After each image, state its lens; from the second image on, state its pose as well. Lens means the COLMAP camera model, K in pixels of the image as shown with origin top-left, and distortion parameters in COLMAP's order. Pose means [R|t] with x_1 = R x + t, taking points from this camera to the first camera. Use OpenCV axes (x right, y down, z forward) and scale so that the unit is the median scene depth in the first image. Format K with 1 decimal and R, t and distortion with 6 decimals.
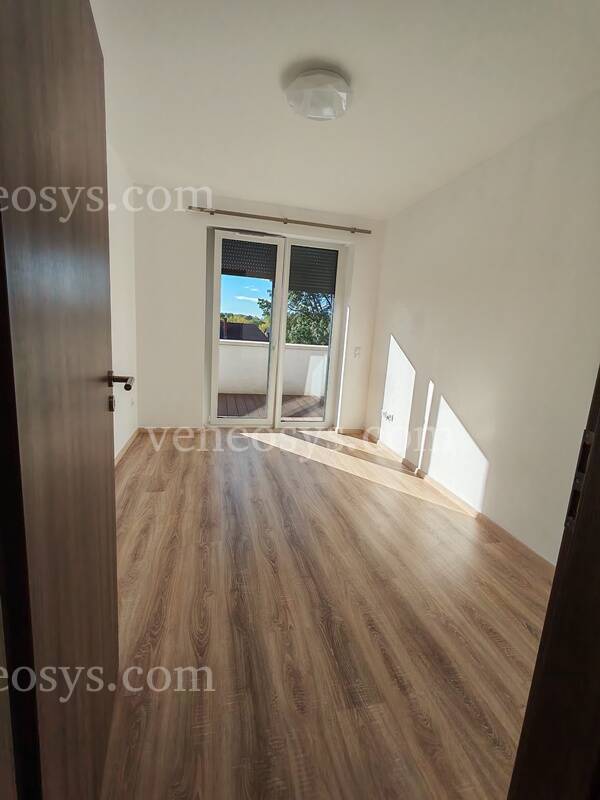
lens RADIAL K [[368.3, 0, 300.7], [0, 368.3, 397.1], [0, 0, 1]] dist [-0.003374, 0.008249]
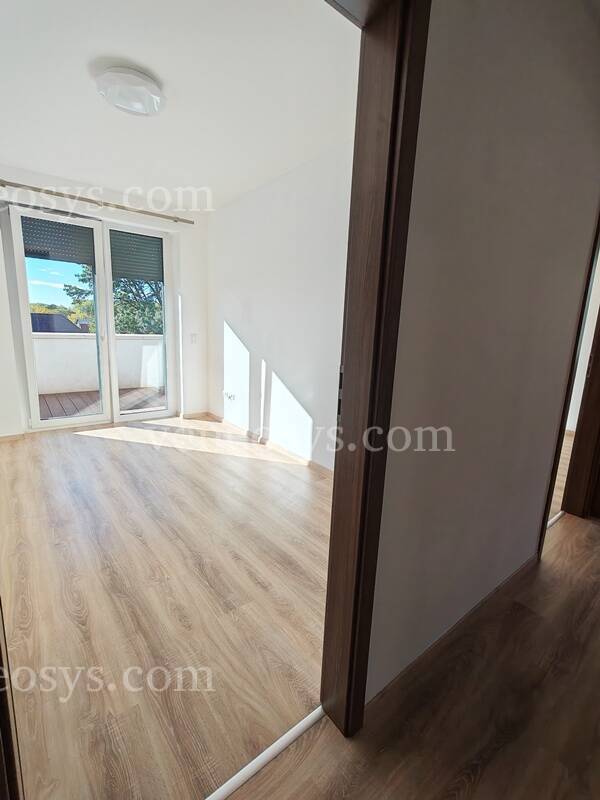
lens RADIAL K [[368.3, 0, 300.7], [0, 368.3, 397.1], [0, 0, 1]] dist [-0.003374, 0.008249]
pose [[0.903004, -0.114623, 0.414061, -0.029064], [0.101081, 0.993382, 0.054551, 0.020822], [-0.417573, -0.007406, 0.908613, -0.094583]]
